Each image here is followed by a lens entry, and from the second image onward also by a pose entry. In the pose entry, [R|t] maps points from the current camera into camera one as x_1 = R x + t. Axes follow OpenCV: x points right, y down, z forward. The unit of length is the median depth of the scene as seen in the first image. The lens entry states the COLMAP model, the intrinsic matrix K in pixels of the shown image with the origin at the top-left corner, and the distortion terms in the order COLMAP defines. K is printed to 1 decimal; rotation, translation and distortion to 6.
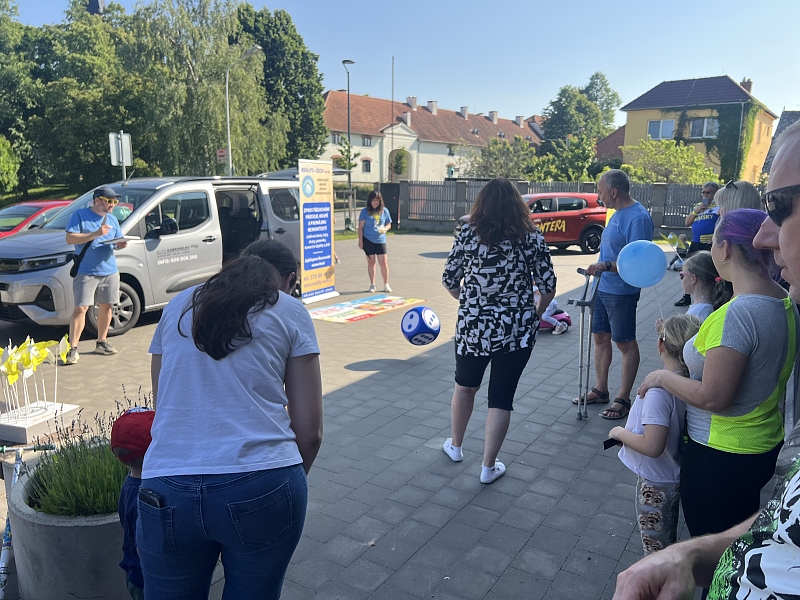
lens RADIAL K [[600.5, 0, 416.2], [0, 600.5, 306.4], [0, 0, 1]] dist [0.051633, -0.059019]
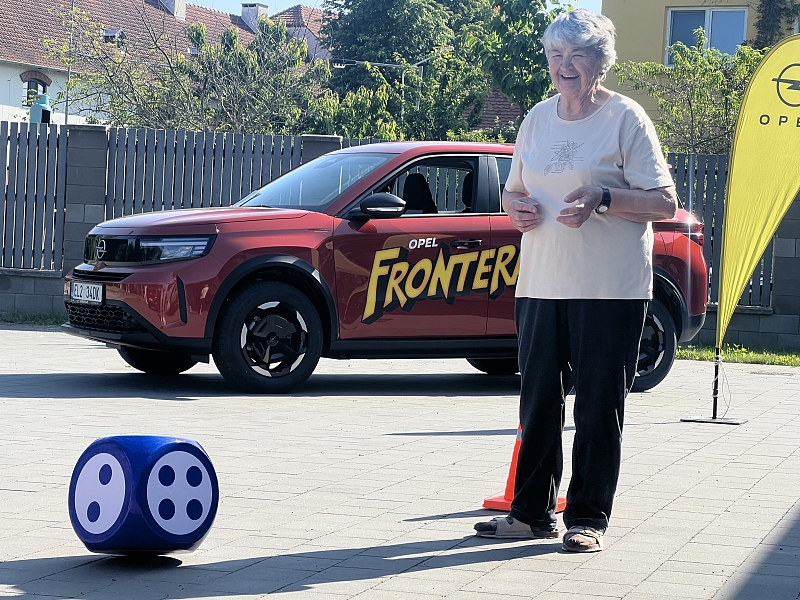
lens RADIAL K [[1882.0, 0, 405.3], [0, 1882.0, 300.8], [0, 0, 1]] dist [0.163033, 0.000000]
pose [[0.968143, 0.018923, 0.249681, 0.003226], [0.021257, 0.987330, -0.157252, -0.001335], [-0.249493, 0.157550, 0.955474, 0.099738]]
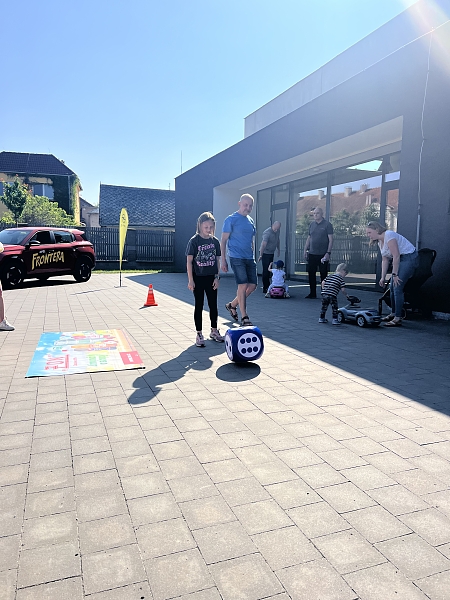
lens RADIAL K [[450.4, 0, 227.1], [0, 450.4, 302.6], [0, 0, 1]] dist [0.051633, -0.059019]
pose [[0.609517, -0.102753, 0.786086, -0.075668], [0.150857, 0.988480, 0.012237, -0.006202], [-0.778287, 0.111128, 0.617997, 0.095670]]
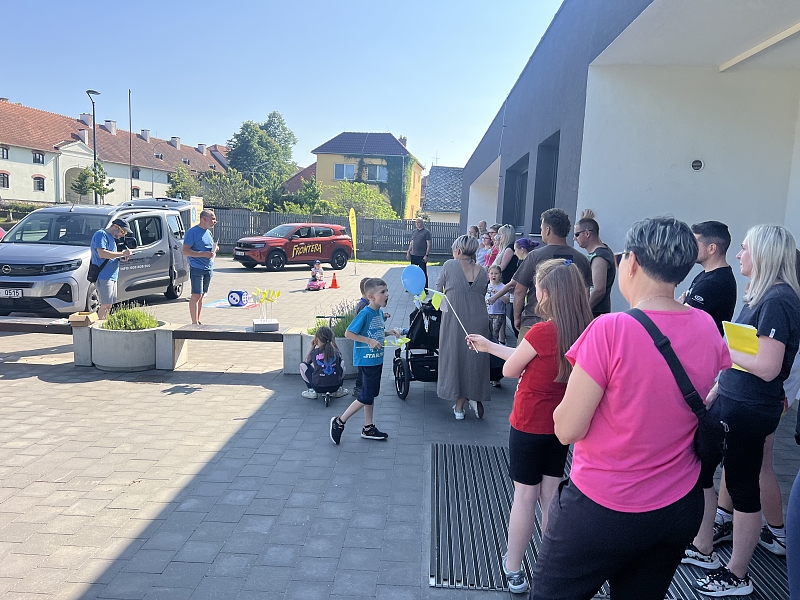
lens RADIAL K [[600.5, 0, 402.0], [0, 600.5, 303.2], [0, 0, 1]] dist [0.051633, -0.059019]
pose [[0.872642, -0.037533, 0.486915, -0.084197], [0.061076, 0.997602, -0.032561, 0.014070], [-0.484526, 0.058152, 0.872842, -0.080037]]
